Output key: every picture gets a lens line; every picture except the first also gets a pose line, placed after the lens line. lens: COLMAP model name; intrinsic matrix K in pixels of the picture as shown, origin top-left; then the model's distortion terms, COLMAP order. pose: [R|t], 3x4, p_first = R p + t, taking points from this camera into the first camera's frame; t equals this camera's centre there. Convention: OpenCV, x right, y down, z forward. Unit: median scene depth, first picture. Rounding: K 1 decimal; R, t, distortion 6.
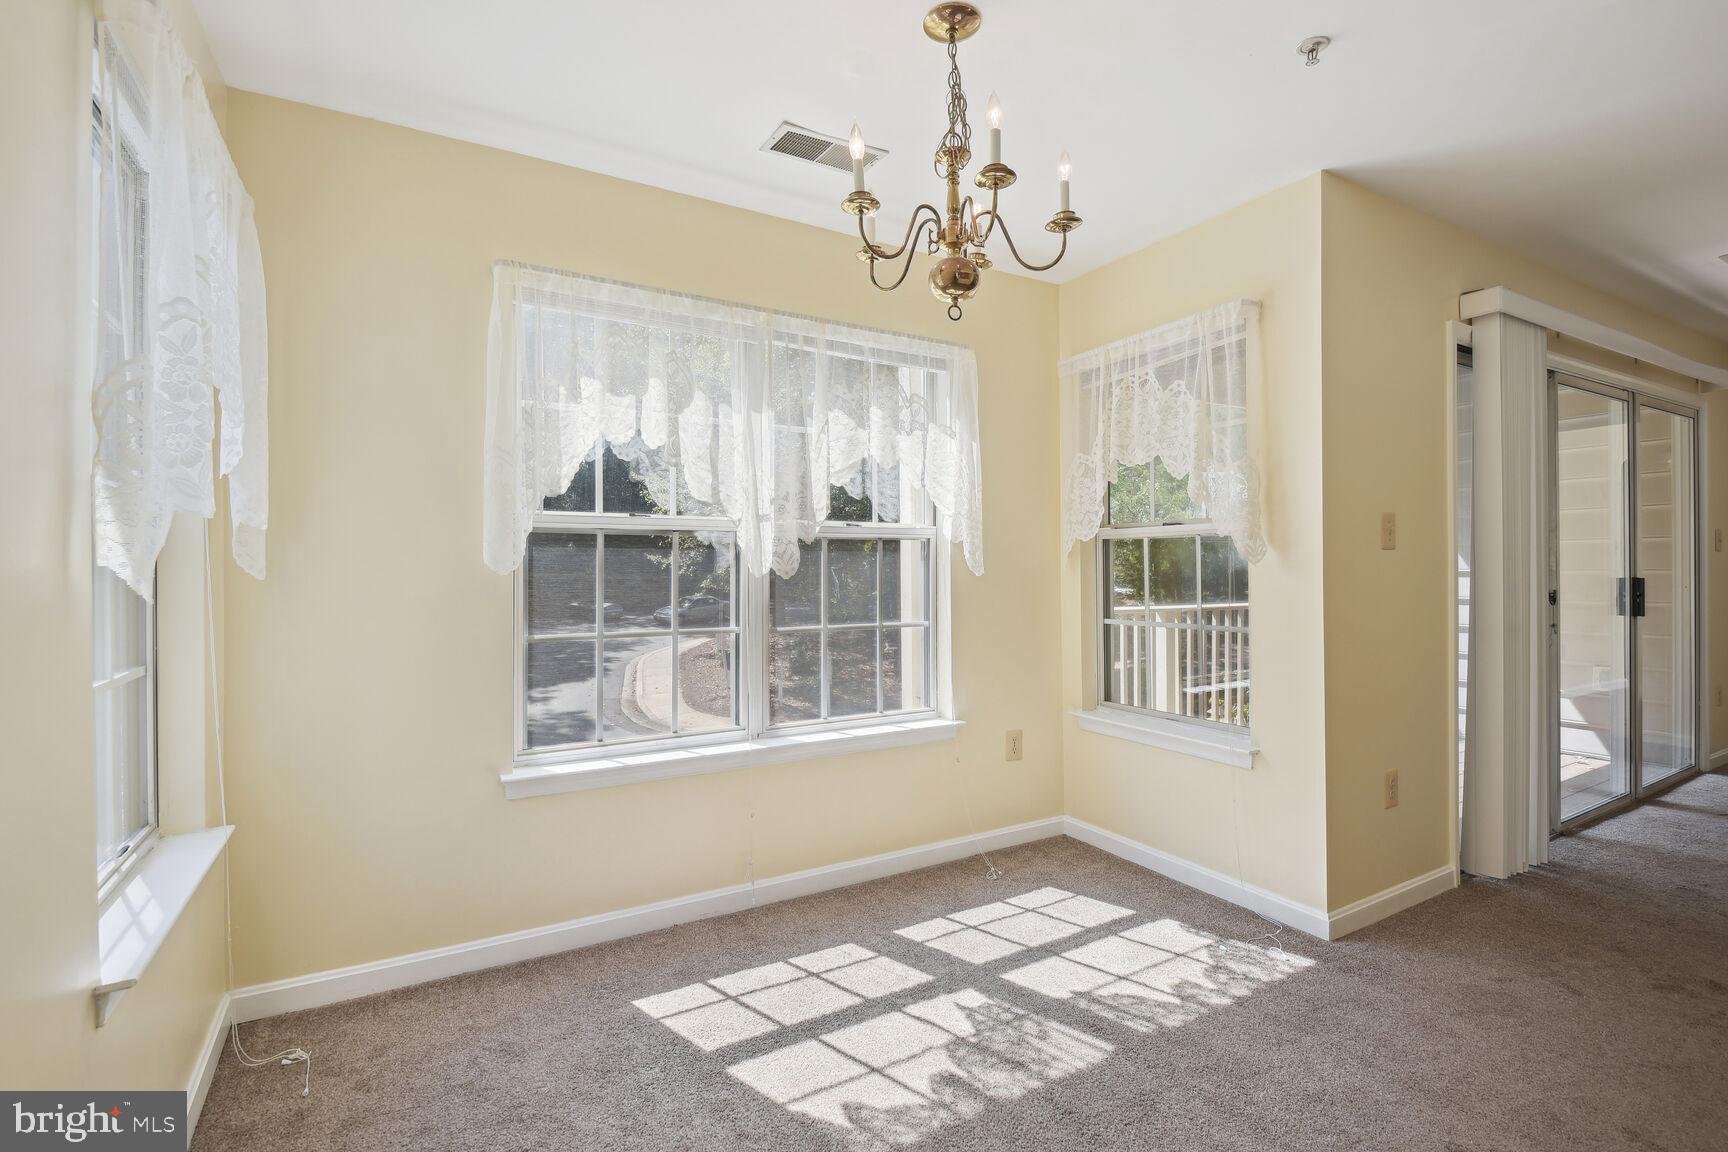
lens RADIAL K [[804.5, 0, 888.2], [0, 804.5, 561.6], [0, 0, 1]] dist [0.017192, -0.013470]
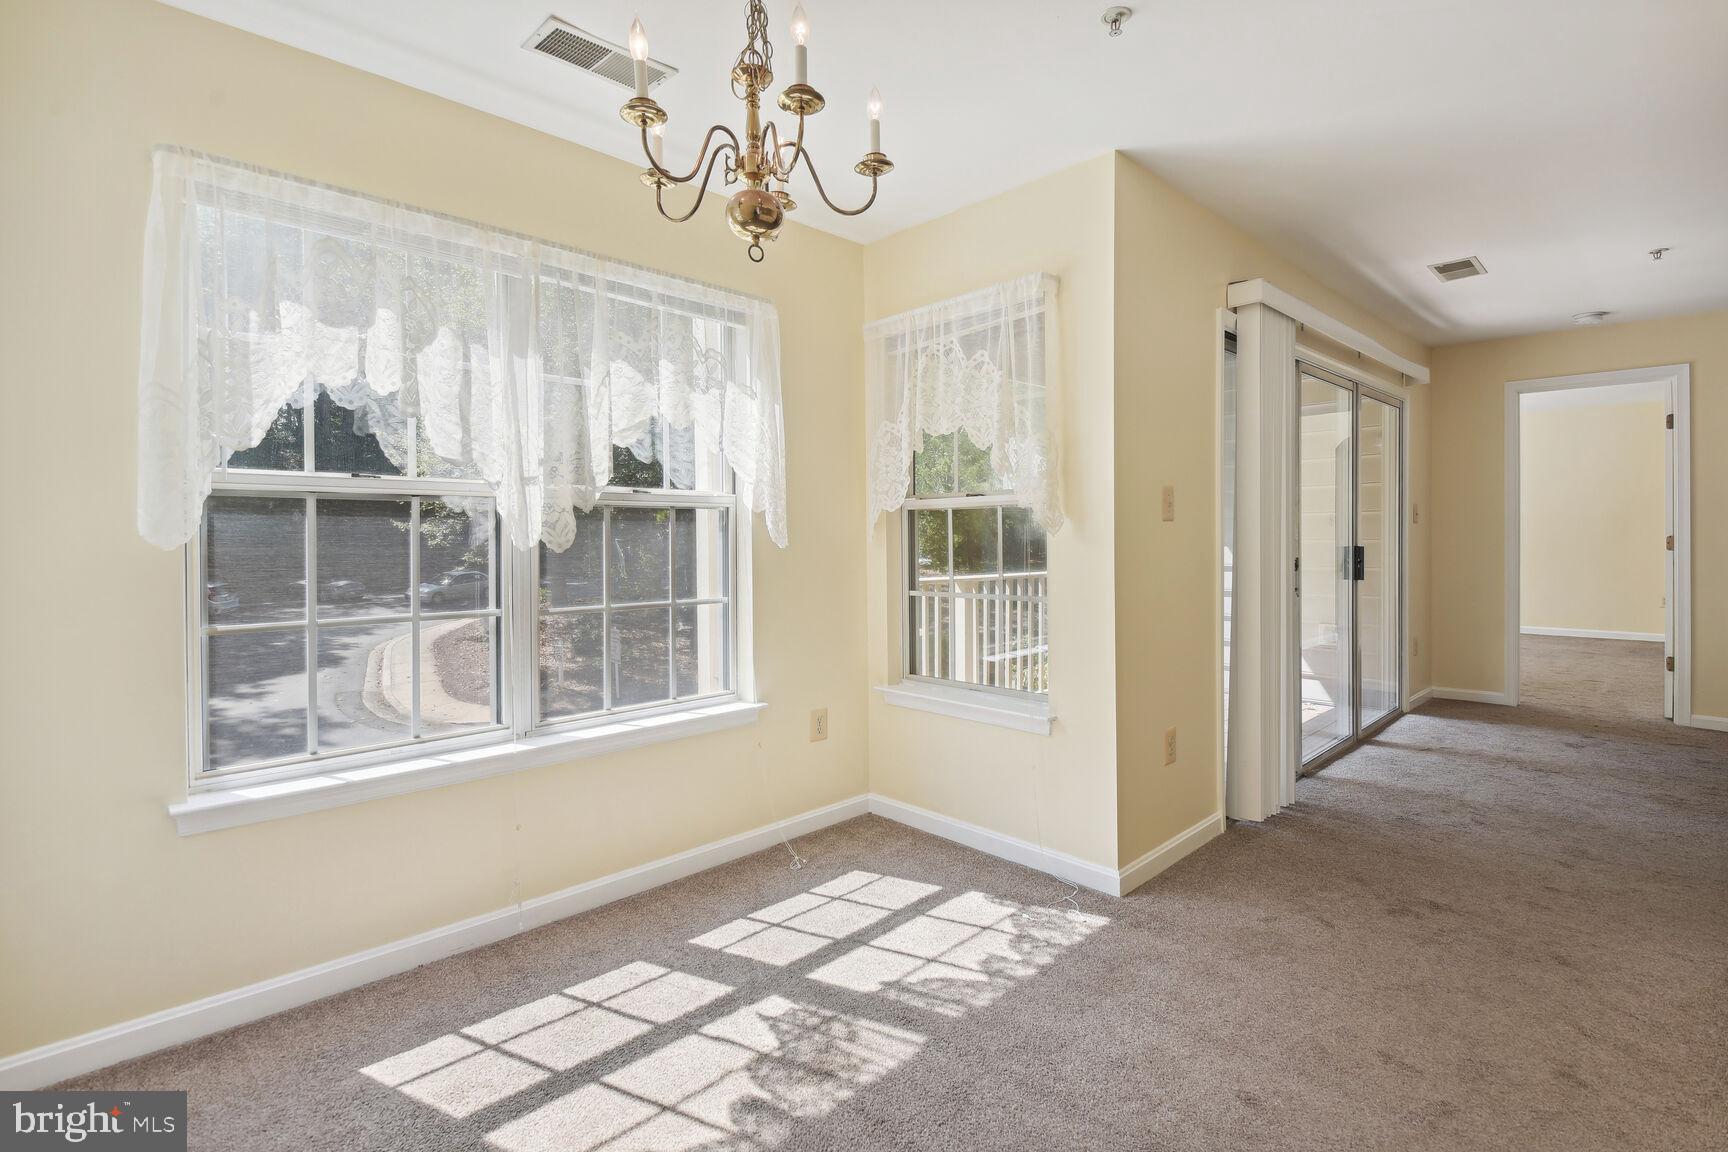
lens RADIAL K [[804.5, 0, 892.5], [0, 804.5, 544.2], [0, 0, 1]] dist [0.017192, -0.013470]
pose [[0.968136, -0.004272, 0.250390, 0.003323], [0.000557, 0.999889, 0.014906, -0.000342], [-0.250426, -0.014292, 0.968030, 0.071568]]
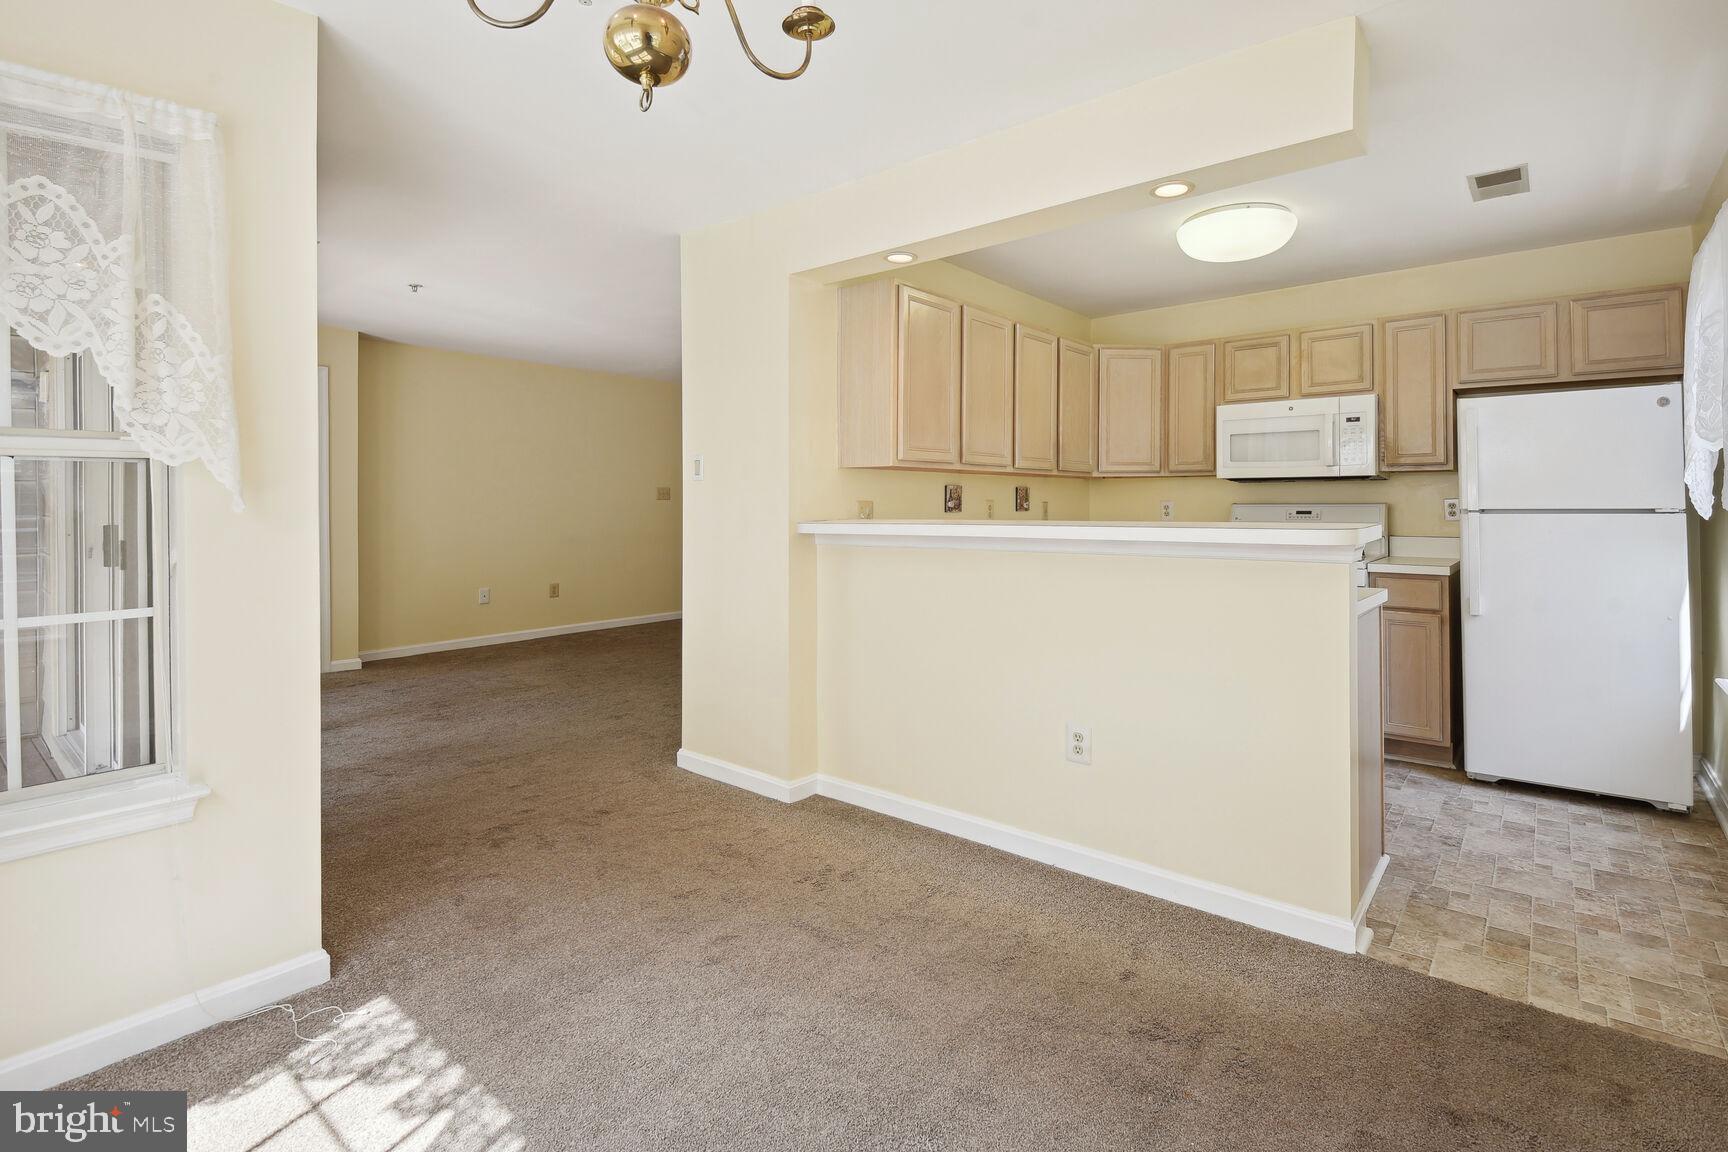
lens RADIAL K [[804.5, 0, 879.9], [0, 804.5, 492.0], [0, 0, 1]] dist [0.017192, -0.013470]
pose [[-0.317500, 0.019340, 0.948061, -0.393228], [0.004710, 0.999812, -0.018818, 0.004200], [-0.948247, -0.001509, -0.317531, 0.741562]]
